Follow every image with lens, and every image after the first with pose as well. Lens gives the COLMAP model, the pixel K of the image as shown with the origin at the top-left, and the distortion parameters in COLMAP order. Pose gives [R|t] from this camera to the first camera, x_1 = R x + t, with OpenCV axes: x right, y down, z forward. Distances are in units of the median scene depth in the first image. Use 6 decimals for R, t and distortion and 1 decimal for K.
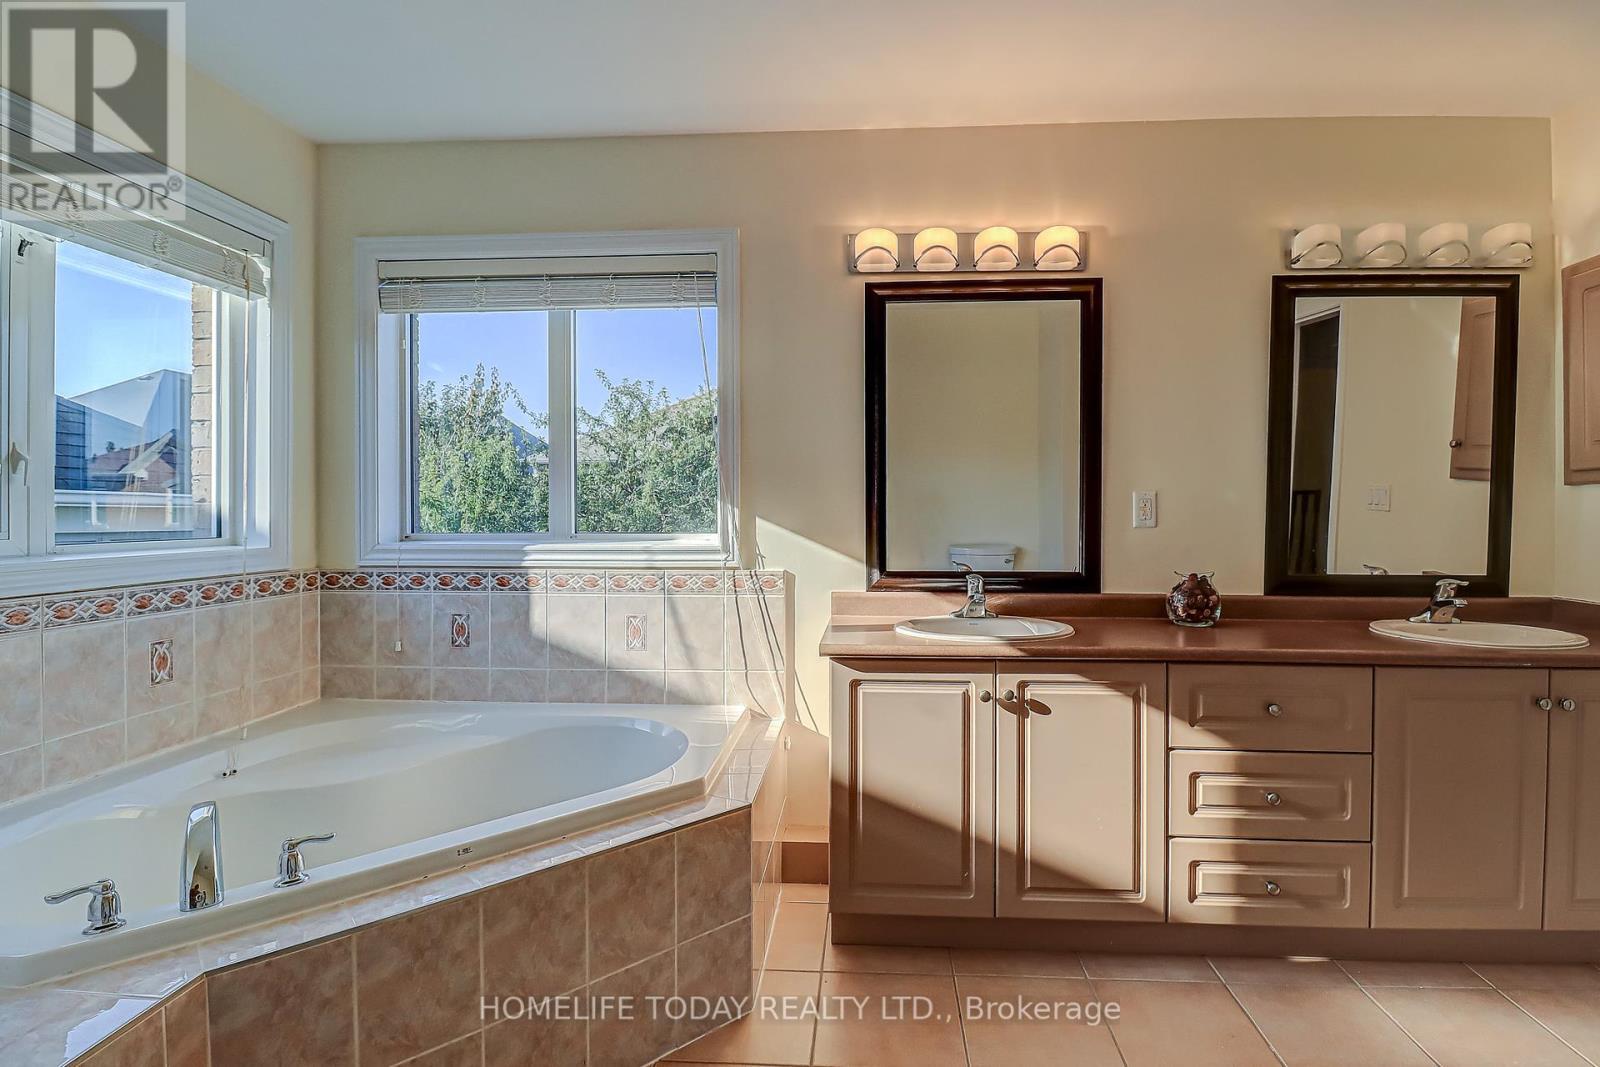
lens RADIAL K [[754.8, 0, 804.0], [0, 754.8, 536.2], [0, 0, 1]] dist [-0.001186, -0.000175]
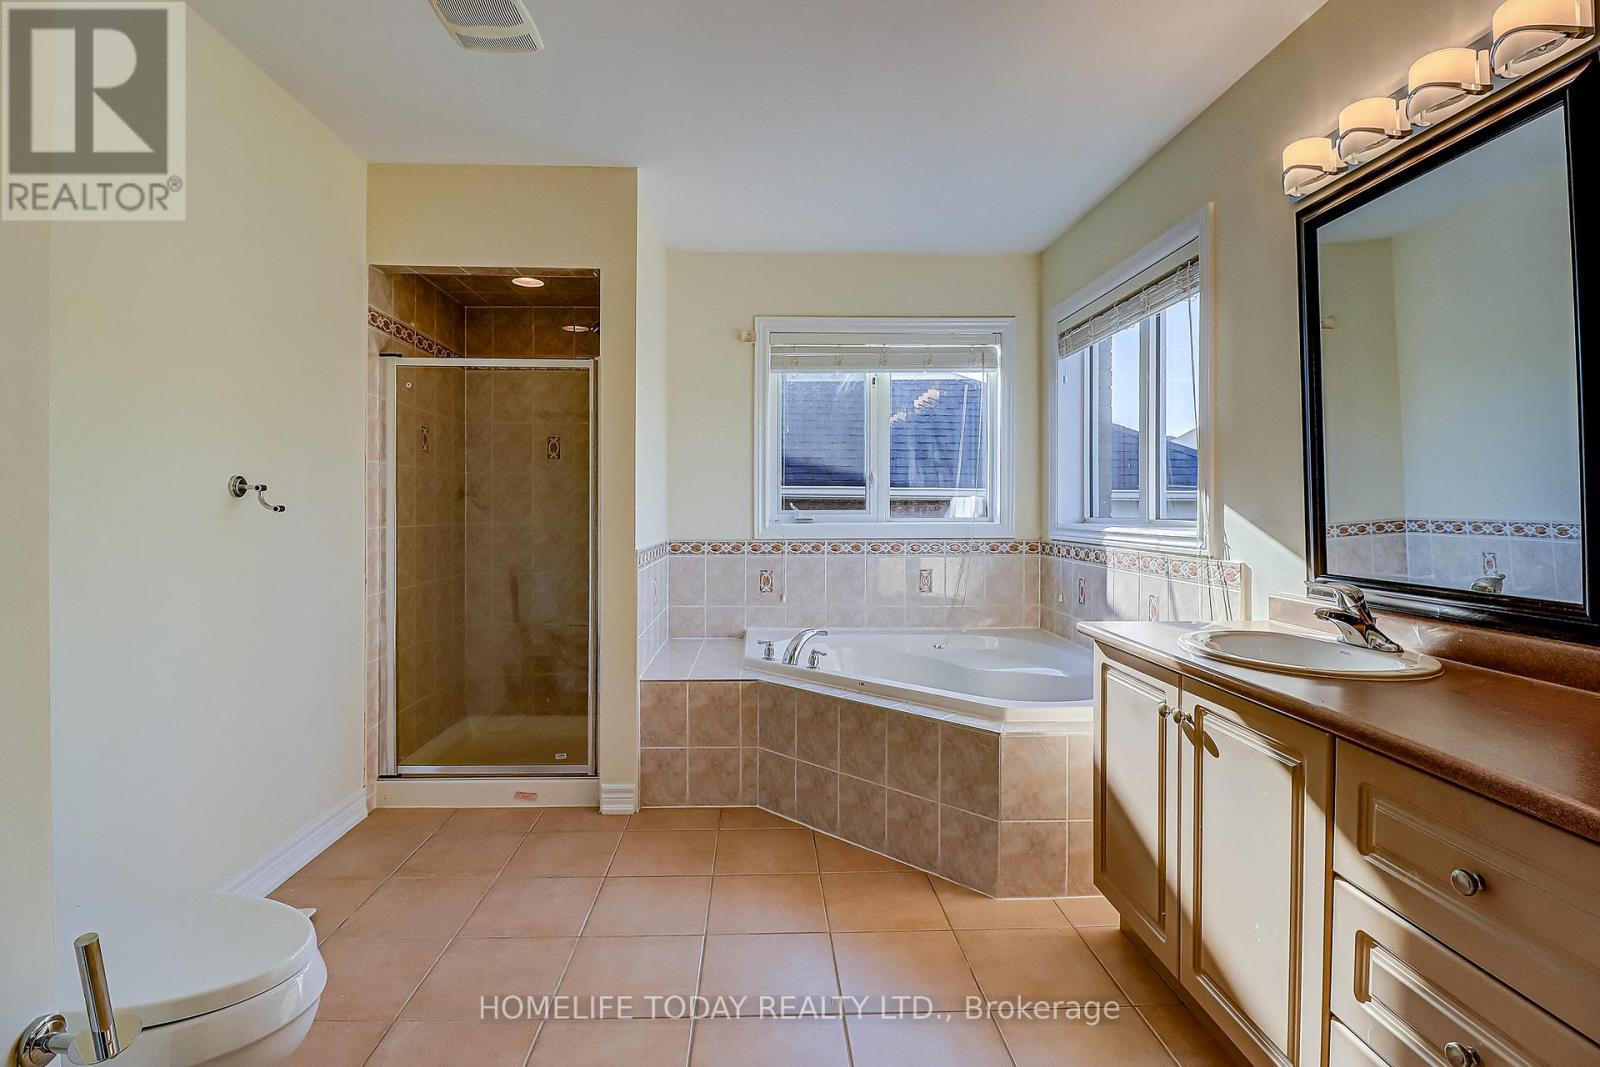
lens RADIAL K [[766.8, 0, 791.1], [0, 766.8, 527.5], [0, 0, 1]] dist [-0.001477, -0.001012]
pose [[0.094716, 0.027543, -0.995123, 0.832181], [-0.028238, 0.999289, 0.024971, -0.004877], [0.995104, 0.025735, 0.095427, 0.383366]]
